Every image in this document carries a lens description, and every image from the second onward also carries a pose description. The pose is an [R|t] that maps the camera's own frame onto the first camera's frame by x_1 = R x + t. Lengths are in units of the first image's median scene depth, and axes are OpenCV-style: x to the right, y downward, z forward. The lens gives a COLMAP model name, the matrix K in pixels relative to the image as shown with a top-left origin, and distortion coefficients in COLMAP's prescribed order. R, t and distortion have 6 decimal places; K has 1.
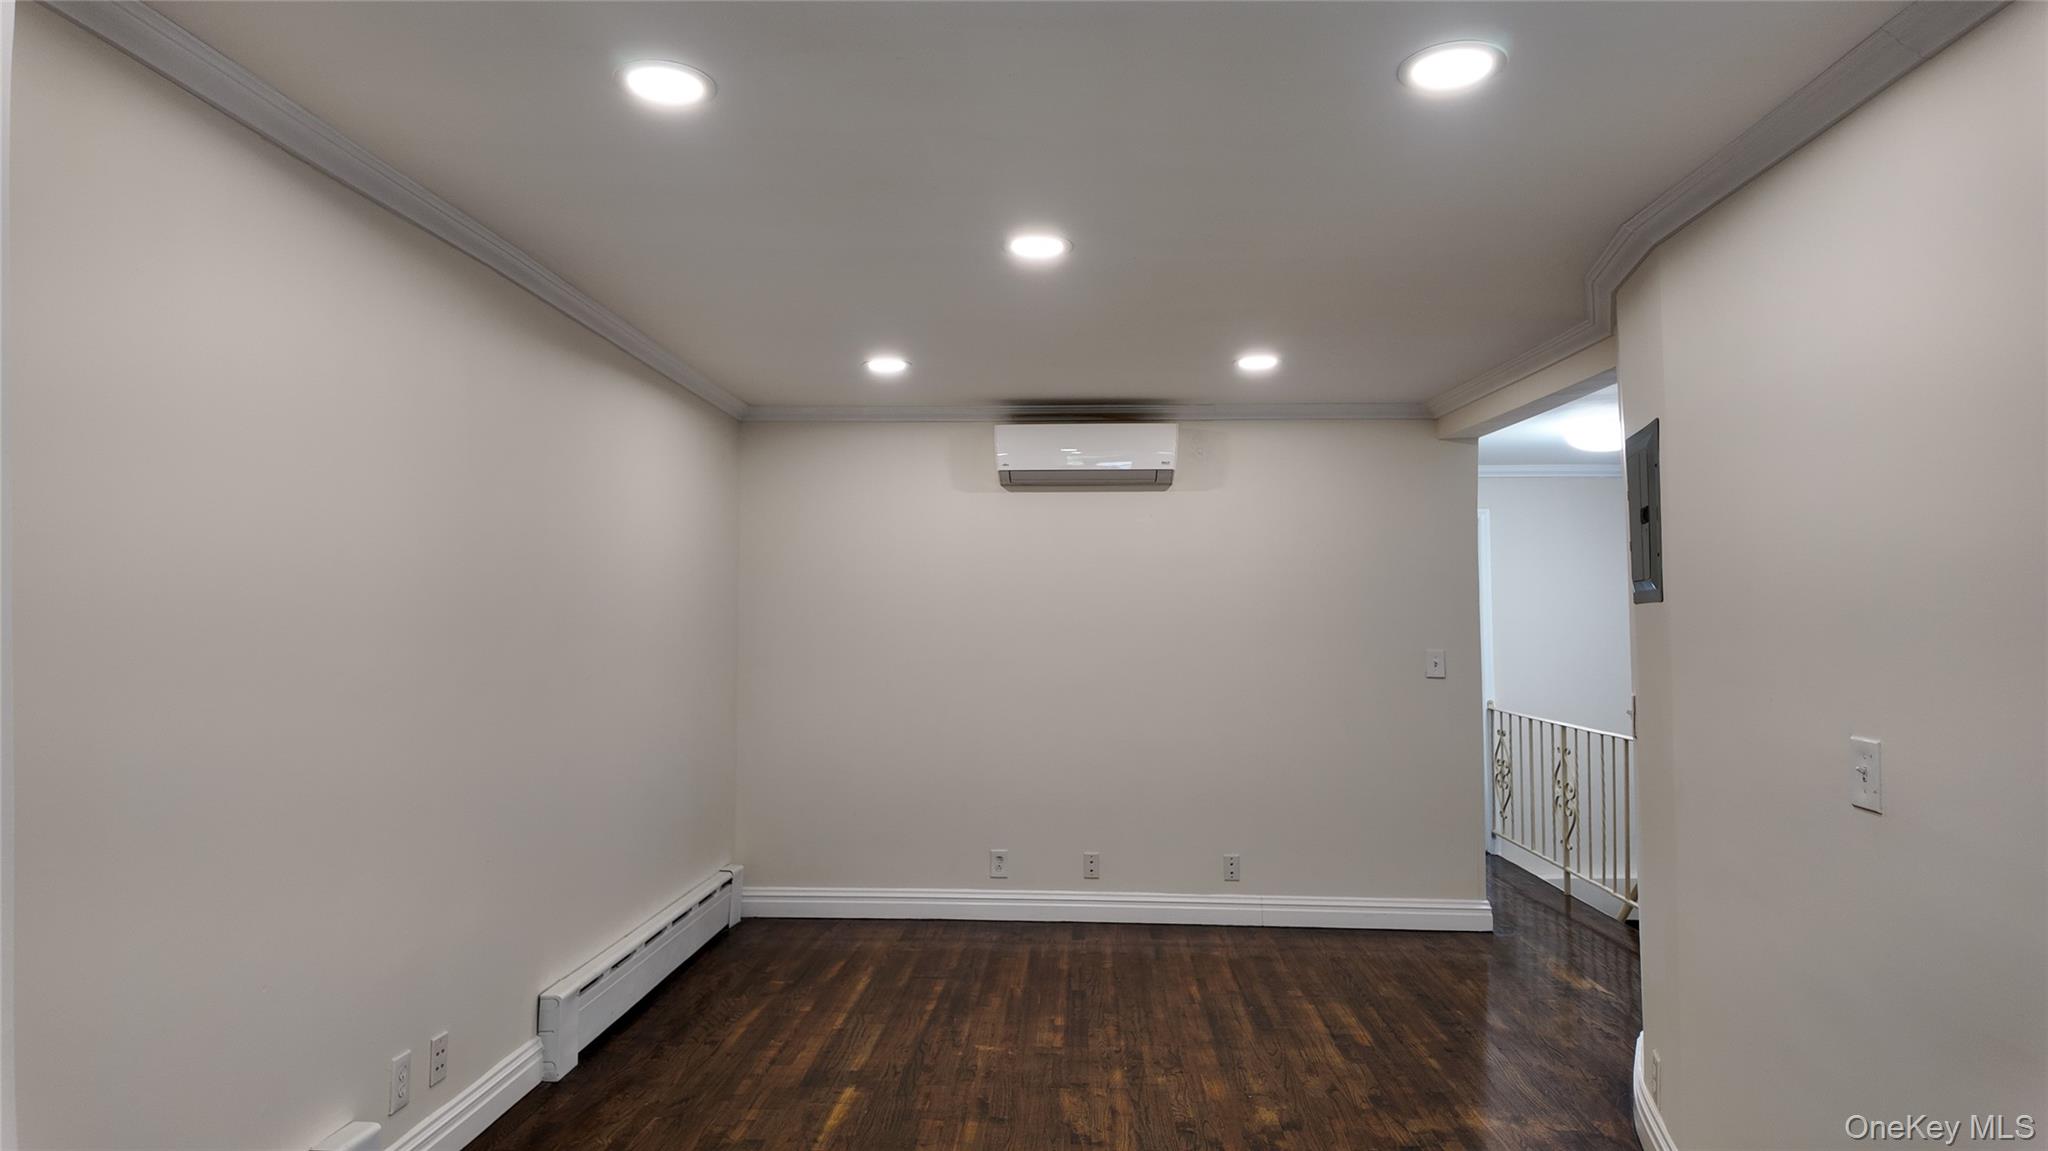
lens RADIAL K [[1199.2, 0, 1015.9], [0, 1199.2, 567.5], [0, 0, 1]] dist [0.051525, -0.046931]
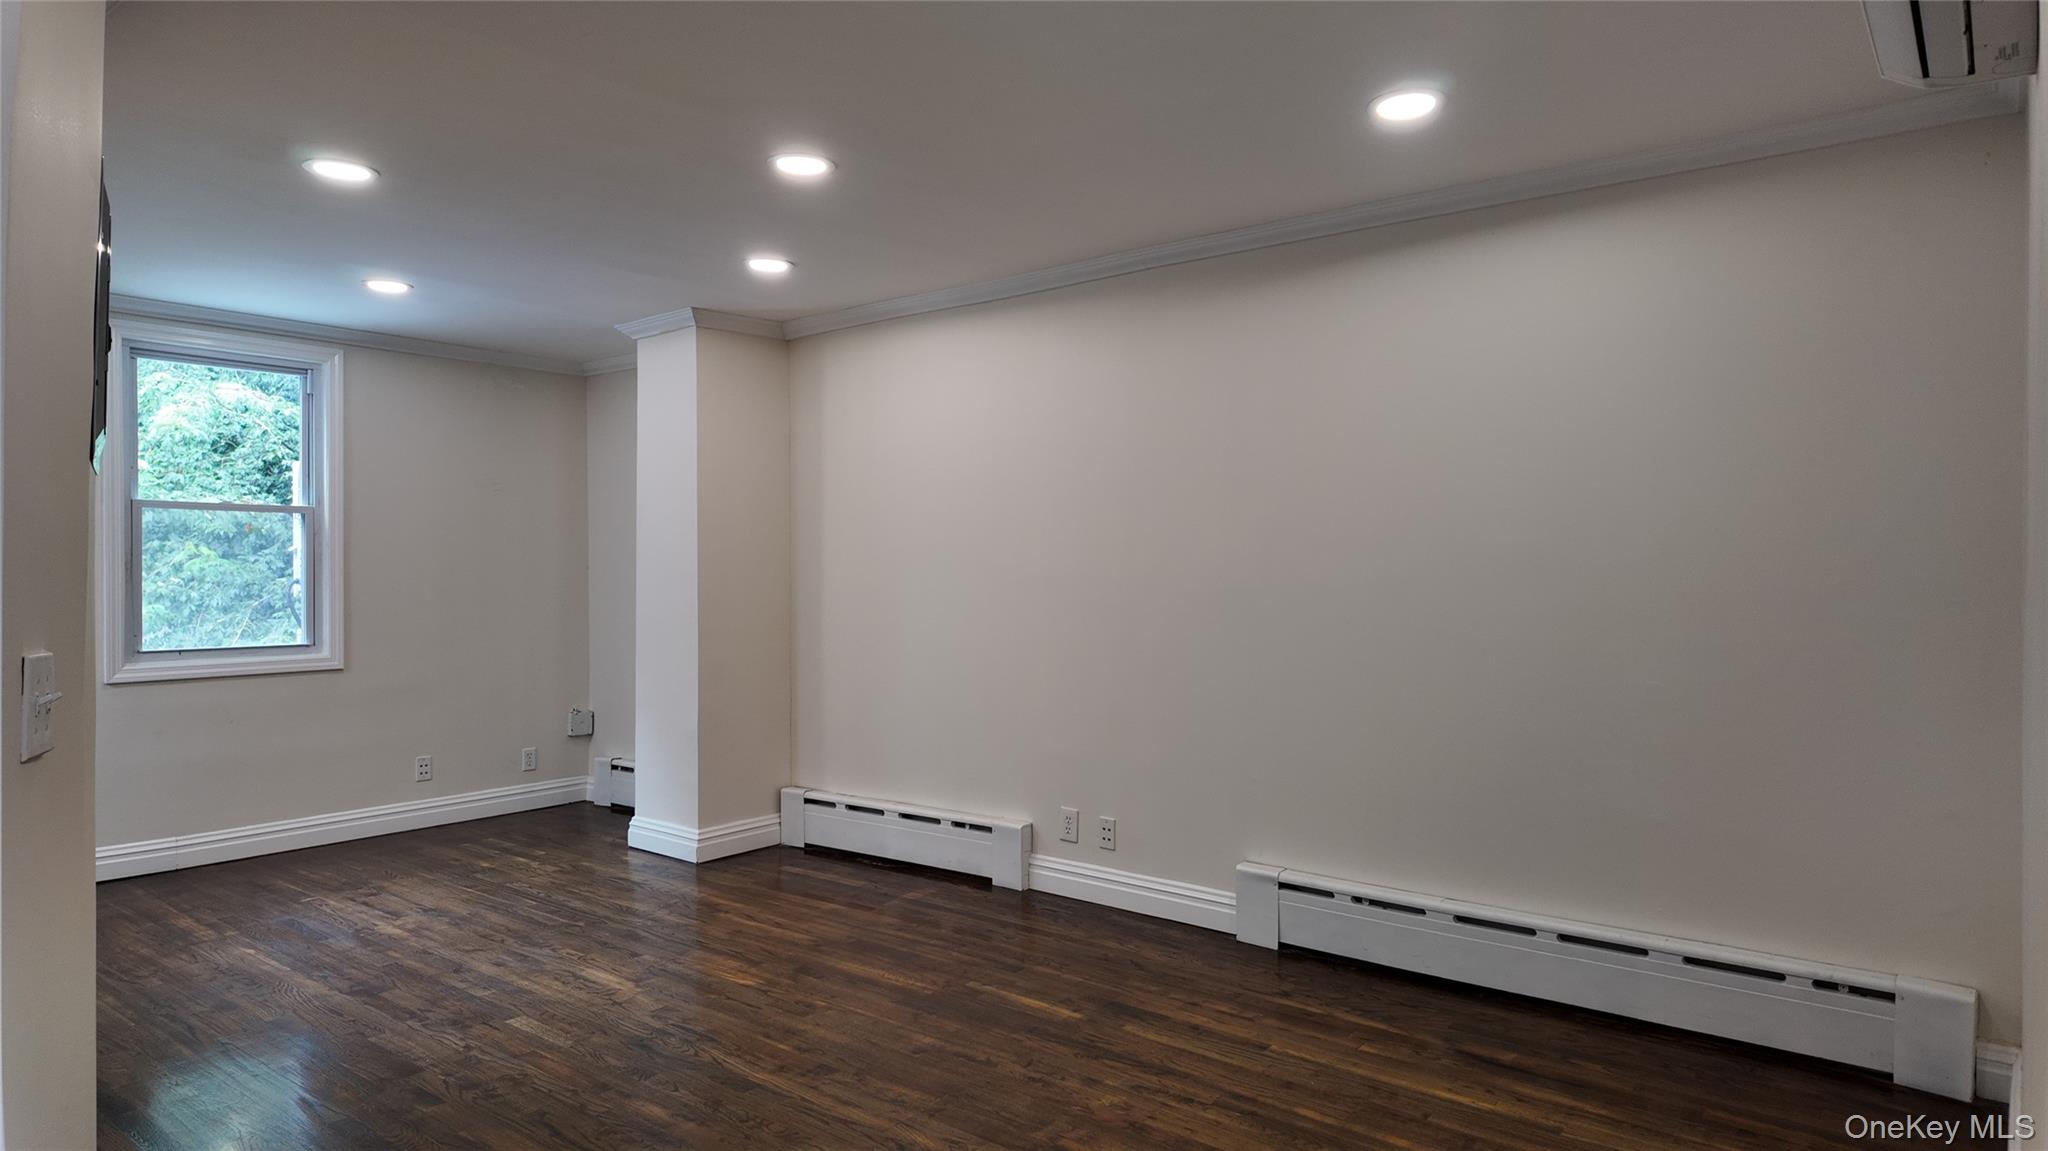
lens RADIAL K [[1199.2, 0, 1046.2], [0, 1199.2, 568.6], [0, 0, 1]] dist [0.051525, -0.046931]
pose [[-0.576572, 0.001398, -0.817045, 0.425305], [0.038427, 0.998938, -0.025409, 0.064425], [0.816142, -0.046047, -0.576014, 0.998075]]
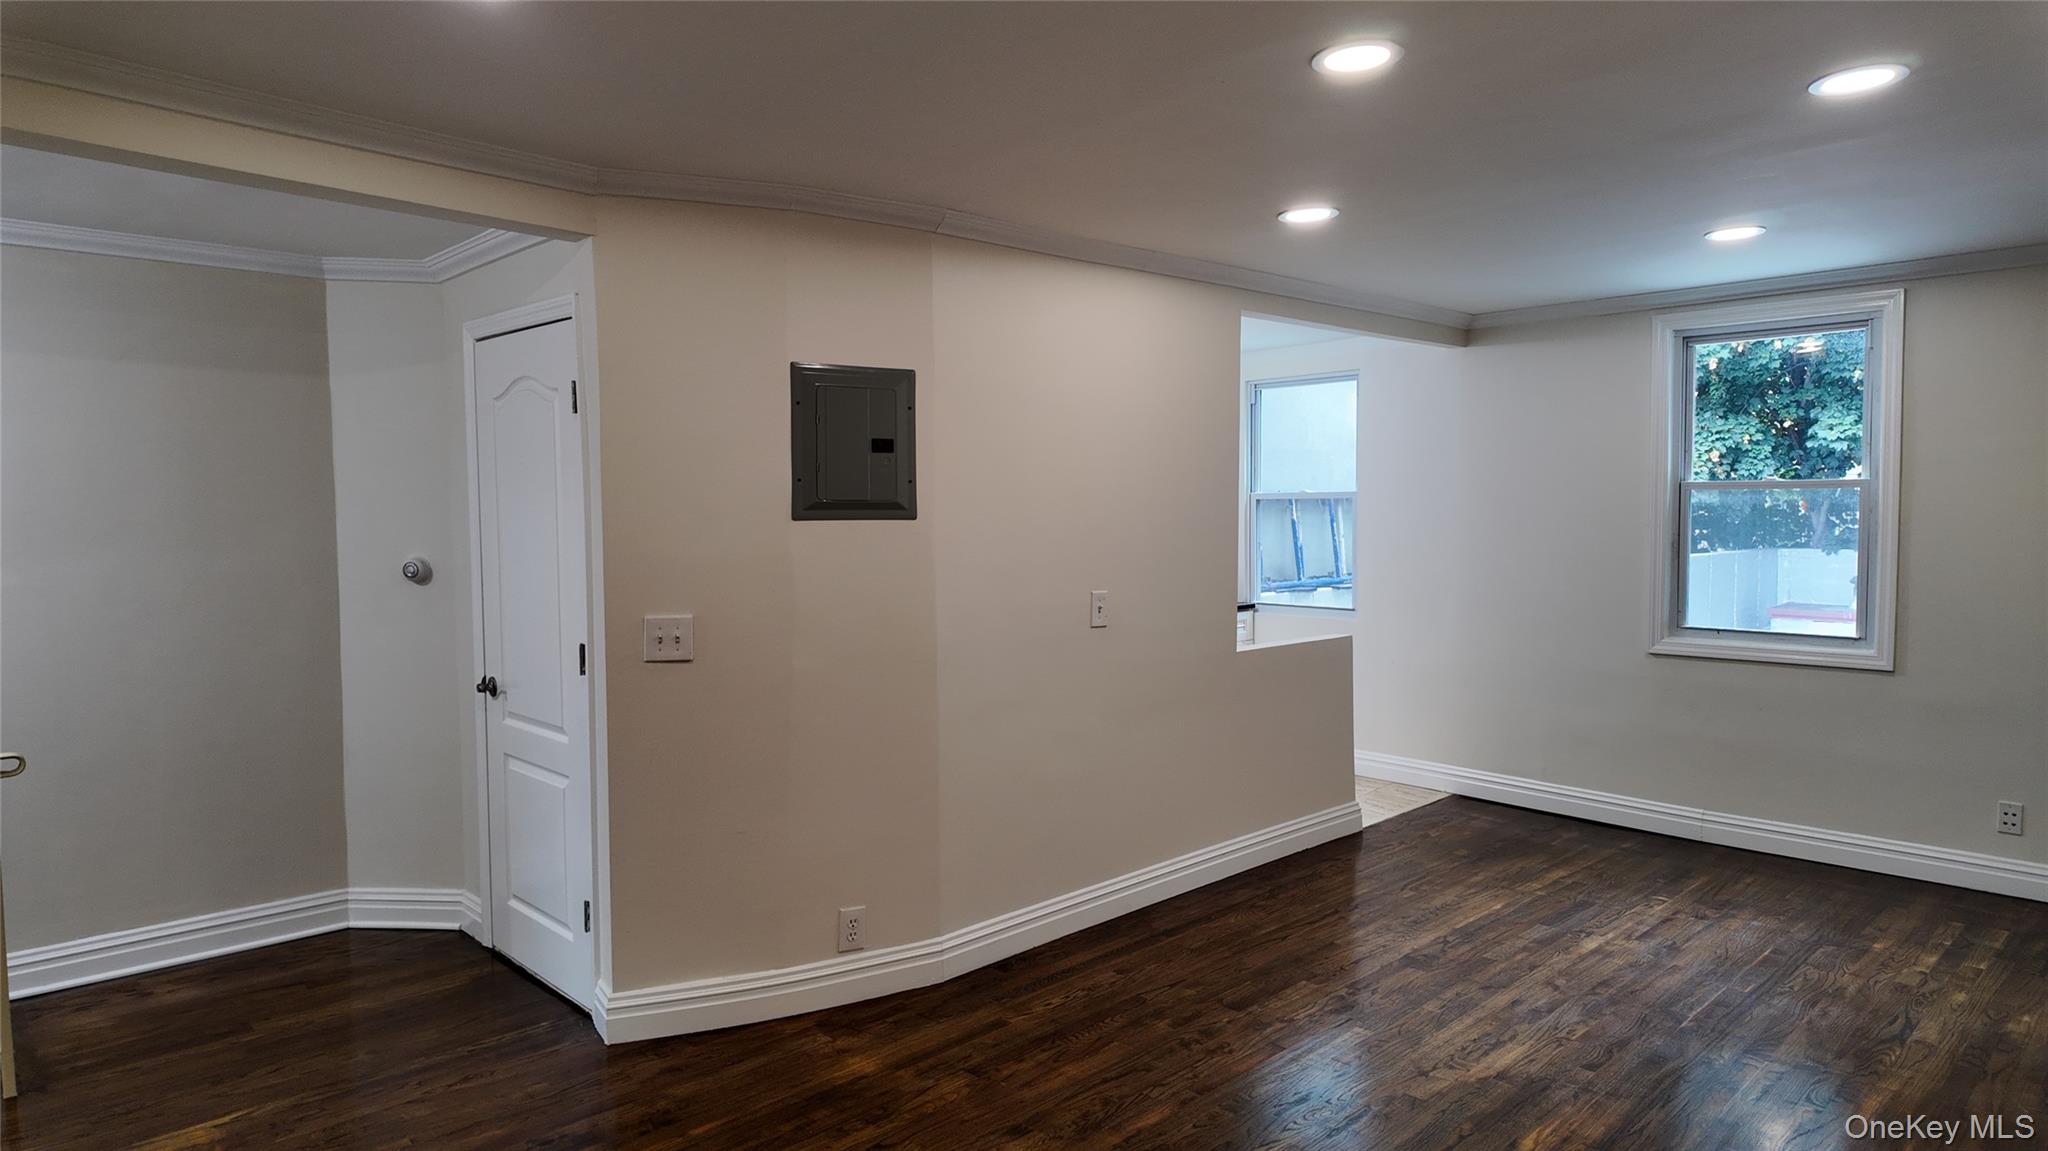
lens RADIAL K [[1199.2, 0, 1016.3], [0, 1199.2, 582.0], [0, 0, 1]] dist [0.051525, -0.046931]
pose [[-0.724717, -0.037268, 0.688038, -0.209095], [-0.026226, 0.999305, 0.026504, 0.029947], [-0.688547, 0.001164, -0.725191, 0.974170]]
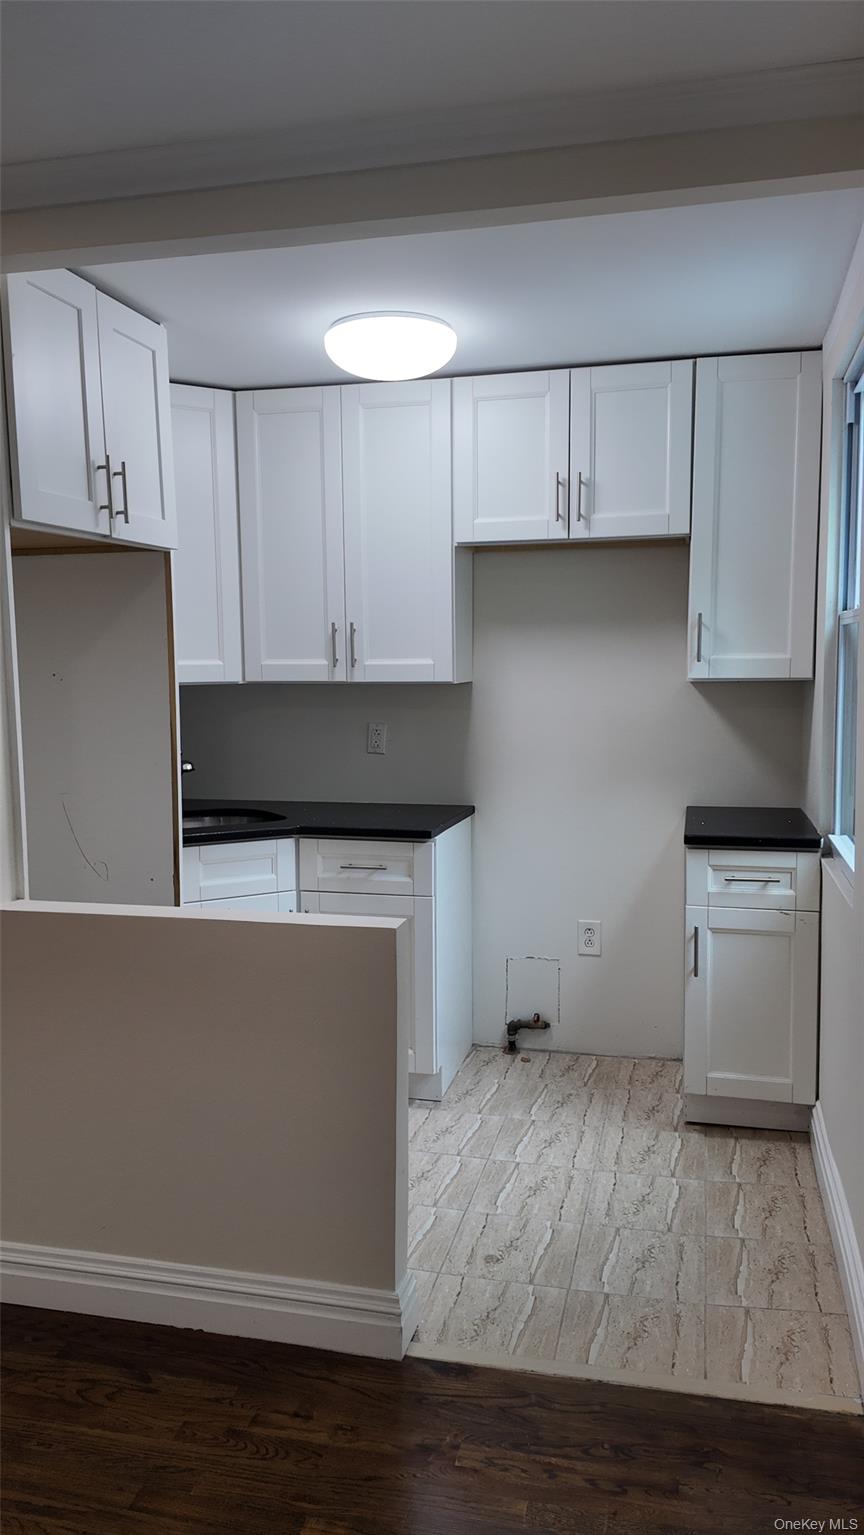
lens RADIAL K [[1120.8, 0, 437.9], [0, 1120.8, 769.9], [0, 0, 1]] dist [0.080767, -0.070845]
pose [[0.186582, -0.098668, 0.977472, -0.127971], [-0.043567, 0.993134, 0.108565, -0.010897], [-0.981473, -0.062842, 0.181002, -0.015924]]
